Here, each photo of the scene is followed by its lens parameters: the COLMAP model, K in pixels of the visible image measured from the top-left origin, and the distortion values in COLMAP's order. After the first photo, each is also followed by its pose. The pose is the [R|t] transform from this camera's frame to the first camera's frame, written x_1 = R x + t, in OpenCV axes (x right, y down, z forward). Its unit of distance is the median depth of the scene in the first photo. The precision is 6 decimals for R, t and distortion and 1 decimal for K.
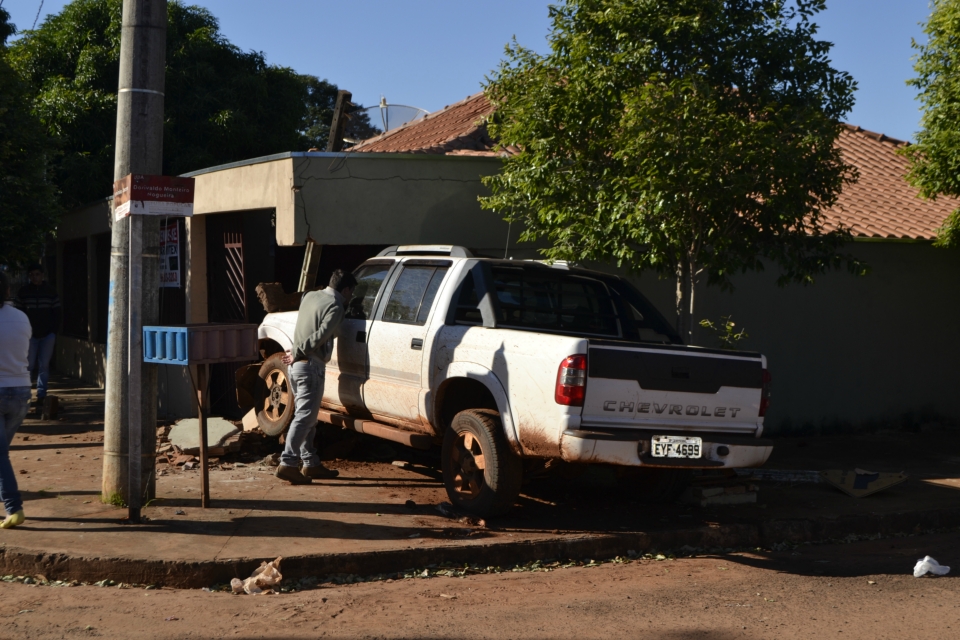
lens RADIAL K [[1411.5, 0, 480.0], [0, 1411.5, 320.0], [0, 0, 1]] dist [-0.027203, -0.000612]
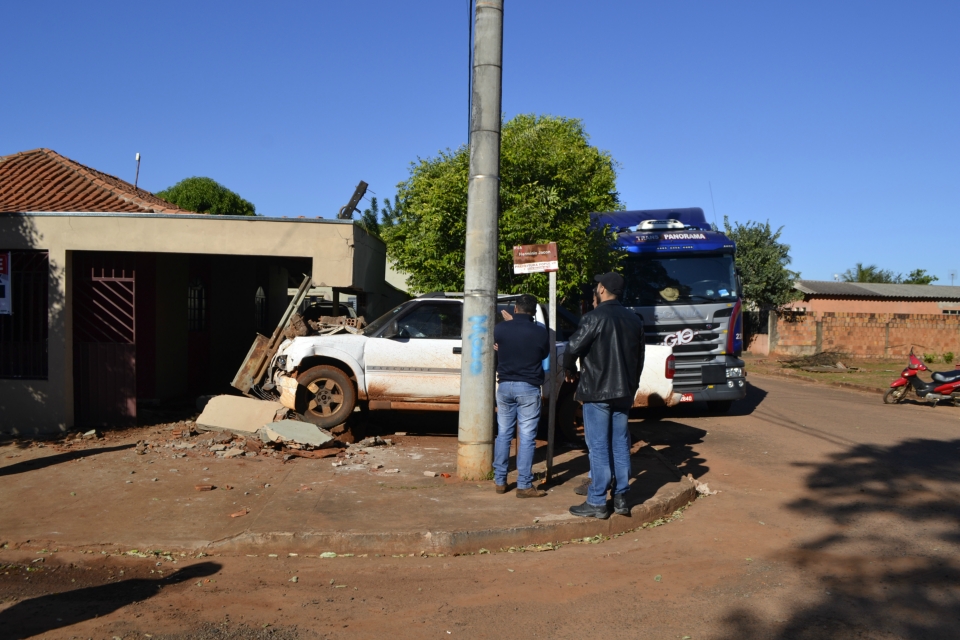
lens RADIAL K [[773.7, 0, 476.9], [0, 773.7, 321.2], [0, 0, 1]] dist [-0.090387, 0.009436]
pose [[0.421115, -0.002806, 0.907003, -0.967938], [0.010052, 0.999948, -0.001573, -0.021658], [-0.906951, 0.009779, 0.421122, 0.714515]]
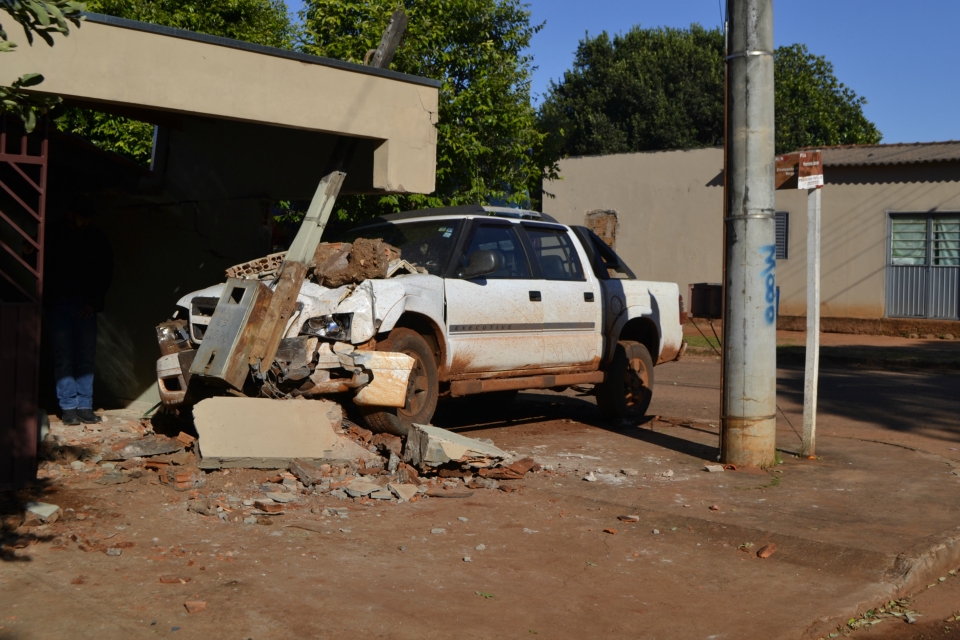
lens RADIAL K [[1241.2, 0, 480.0], [0, 1241.2, 320.0], [0, 0, 1]] dist [-0.042662, -0.003644]
pose [[-0.385174, -0.057334, 0.921061, -1.025944], [0.006982, 0.997859, 0.065034, -0.033775], [-0.922818, 0.031480, -0.383948, 1.580975]]
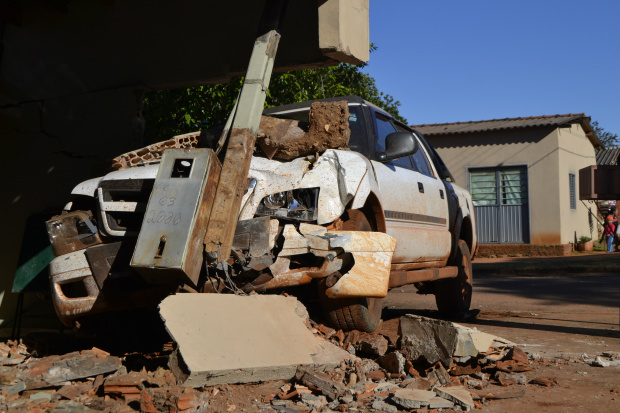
lens RADIAL K [[843.8, 0, 310.0], [0, 843.8, 206.5], [0, 0, 1]] dist [-0.035105, -0.046797]
pose [[-0.612113, 0.030088, 0.790198, -0.583604], [0.038130, 0.999237, -0.008511, 0.031539], [-0.789851, 0.024921, -0.612793, 1.636922]]
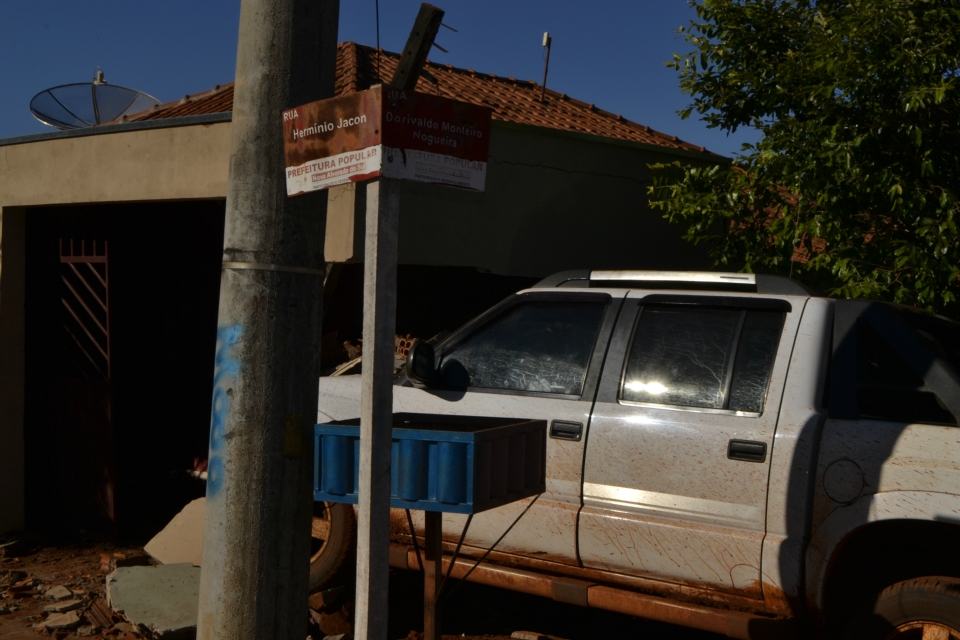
lens RADIAL K [[1411.5, 0, 480.0], [0, 1411.5, 320.0], [0, 0, 1]] dist [-0.027203, -0.000612]
pose [[0.934944, 0.024732, 0.353933, -0.360380], [-0.015885, 0.999485, -0.027878, -0.018080], [-0.354440, 0.020442, 0.934855, 0.558260]]
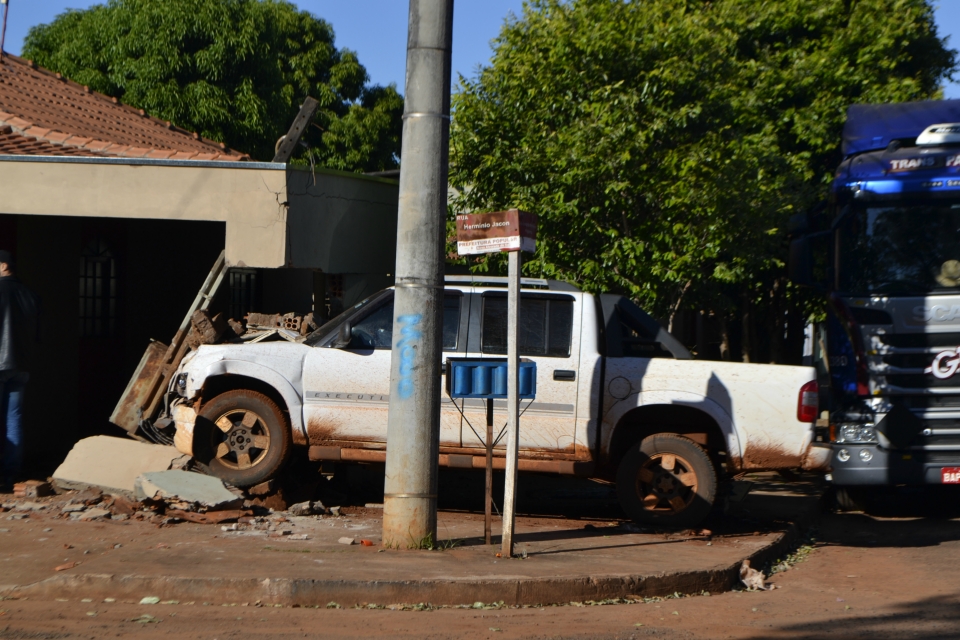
lens RADIAL K [[2252.1, 0, 480.0], [0, 2252.1, 320.0], [0, 0, 1]] dist [0.017203, 0.202693]
pose [[0.625156, 0.002206, 0.780497, -1.464777], [0.002564, 0.999985, -0.004881, -0.016715], [-0.780496, 0.005053, 0.625141, 0.017495]]
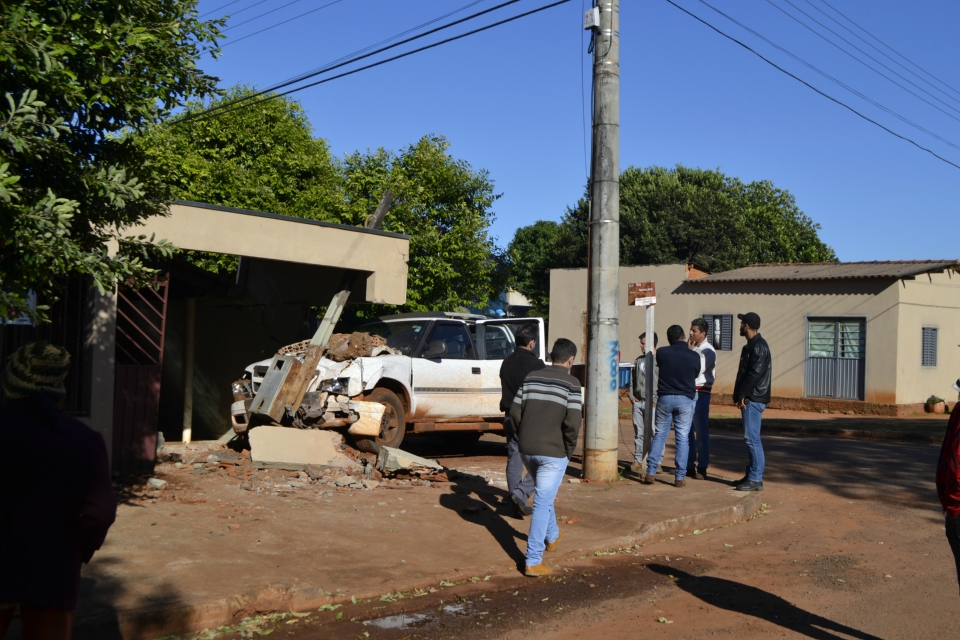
lens RADIAL K [[1059.4, 0, 480.0], [0, 1059.4, 320.0], [0, 0, 1]] dist [-0.063831, 0.003397]
pose [[-0.335076, 0.003172, 0.942186, -1.376440], [-0.012757, 0.999887, -0.007903, -0.040707], [-0.942105, -0.014668, -0.334998, 1.594574]]
